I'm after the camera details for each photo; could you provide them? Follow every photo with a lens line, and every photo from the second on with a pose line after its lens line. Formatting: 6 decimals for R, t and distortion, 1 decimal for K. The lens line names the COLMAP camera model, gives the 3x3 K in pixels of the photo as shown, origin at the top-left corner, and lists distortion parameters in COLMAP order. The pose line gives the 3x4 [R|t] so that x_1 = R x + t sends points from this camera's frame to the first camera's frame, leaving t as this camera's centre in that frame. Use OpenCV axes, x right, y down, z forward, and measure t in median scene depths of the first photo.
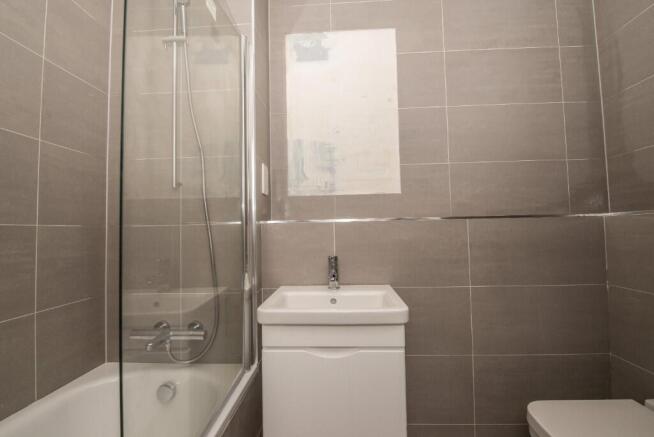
lens RADIAL K [[291.1, 0, 326.3], [0, 291.1, 216.4], [0, 0, 1]] dist [-0.001419, -0.000050]
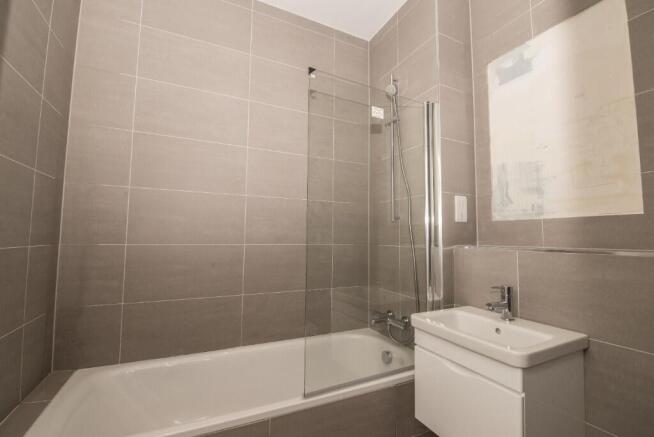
lens RADIAL K [[291.1, 0, 328.9], [0, 291.1, 217.6], [0, 0, 1]] dist [-0.001419, -0.000050]
pose [[0.494521, -0.033915, -0.868504, 0.473075], [0.021269, 0.999411, -0.026916, -0.066122], [0.868905, -0.005162, 0.494951, -0.006913]]
